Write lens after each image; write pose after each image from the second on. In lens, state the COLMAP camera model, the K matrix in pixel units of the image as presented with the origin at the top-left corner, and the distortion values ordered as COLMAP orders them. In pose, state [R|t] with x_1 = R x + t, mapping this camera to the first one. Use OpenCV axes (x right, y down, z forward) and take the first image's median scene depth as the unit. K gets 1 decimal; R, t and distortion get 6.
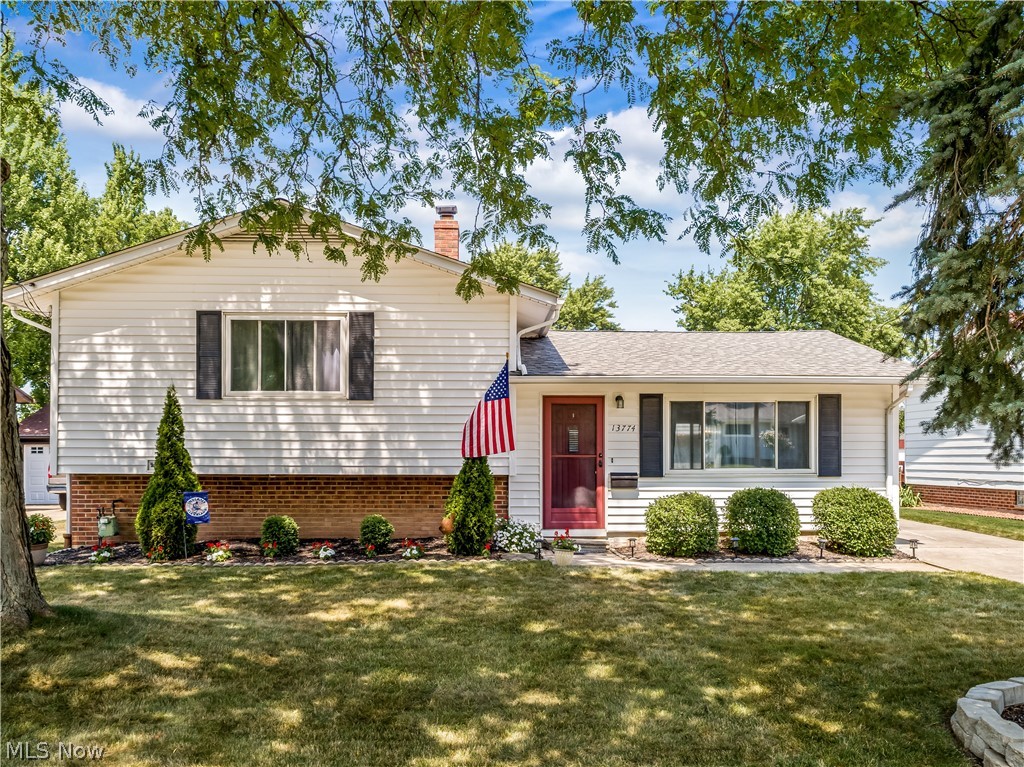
lens RADIAL K [[773.9, 0, 512.0], [0, 773.9, 383.5], [0, 0, 1]] dist [-0.021682, 0.002377]
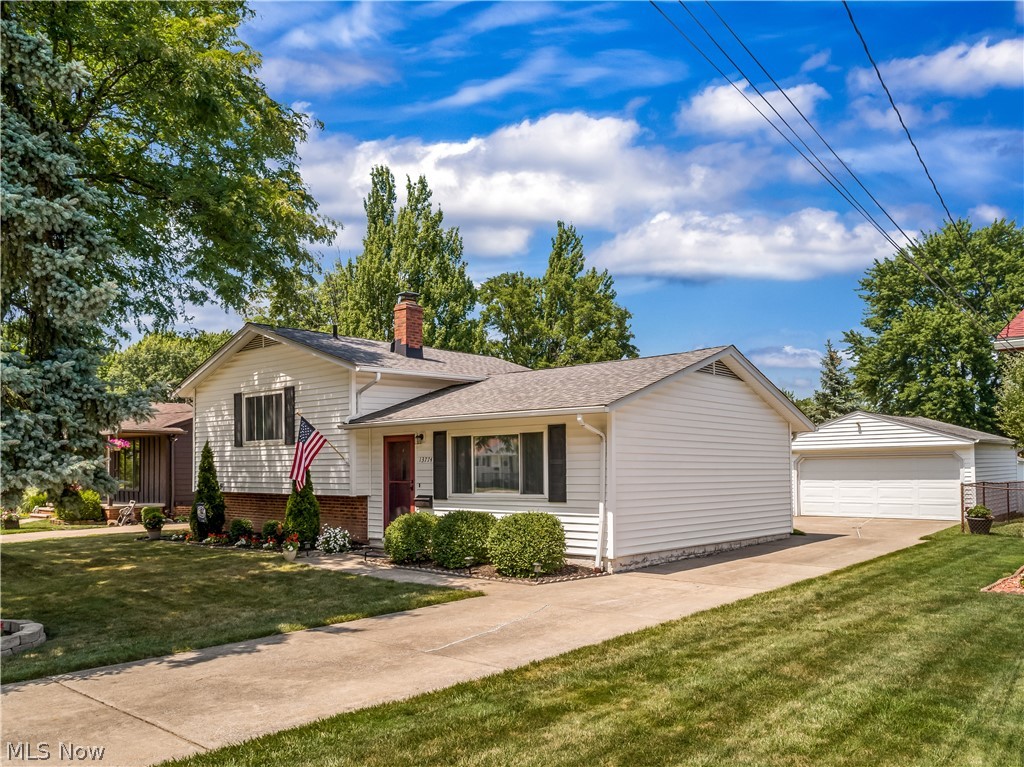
lens RADIAL K [[773.9, 0, 512.0], [0, 773.9, 383.5], [0, 0, 1]] dist [-0.021682, 0.002377]
pose [[0.723194, -0.082495, -0.685701, 1.118435], [0.067216, 0.996535, -0.048999, 0.005671], [0.687367, -0.010654, 0.726232, 0.188910]]
